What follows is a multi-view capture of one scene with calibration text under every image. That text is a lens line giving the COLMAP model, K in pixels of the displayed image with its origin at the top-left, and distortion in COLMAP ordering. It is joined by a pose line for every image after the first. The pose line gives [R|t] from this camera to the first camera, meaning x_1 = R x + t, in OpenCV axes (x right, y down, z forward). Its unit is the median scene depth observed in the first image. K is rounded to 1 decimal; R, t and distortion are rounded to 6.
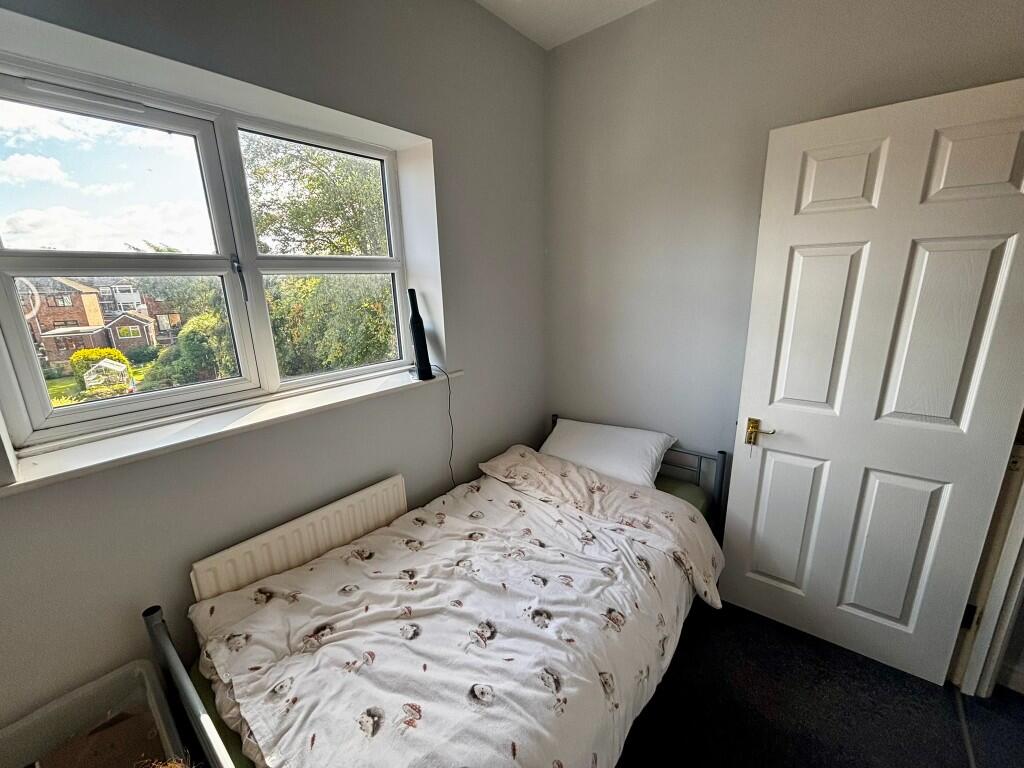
lens RADIAL K [[416.7, 0, 508.5], [0, 416.7, 381.0], [0, 0, 1]] dist [0.000740, -0.000258]
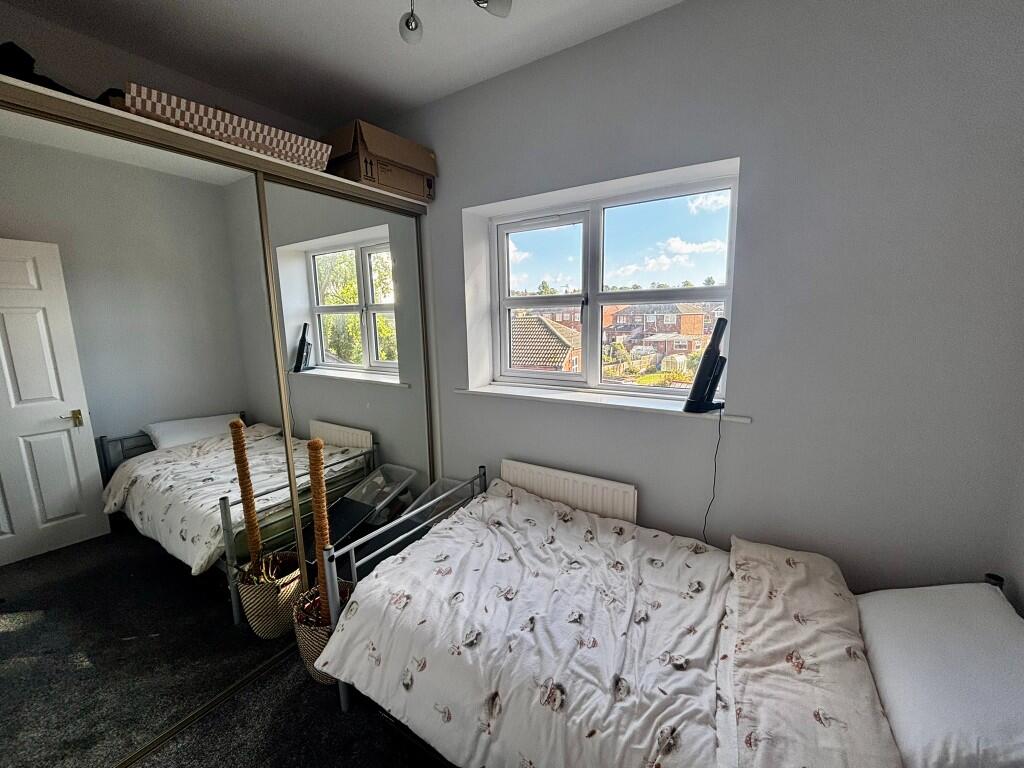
lens RADIAL K [[416.7, 0, 517.4], [0, 416.7, 383.3], [0, 0, 1]] dist [0.000740, -0.000258]
pose [[0.136417, 0.178555, -0.974427, 0.920197], [-0.231023, 0.962236, 0.143979, -0.156007], [0.963337, 0.205474, 0.172515, 0.606152]]
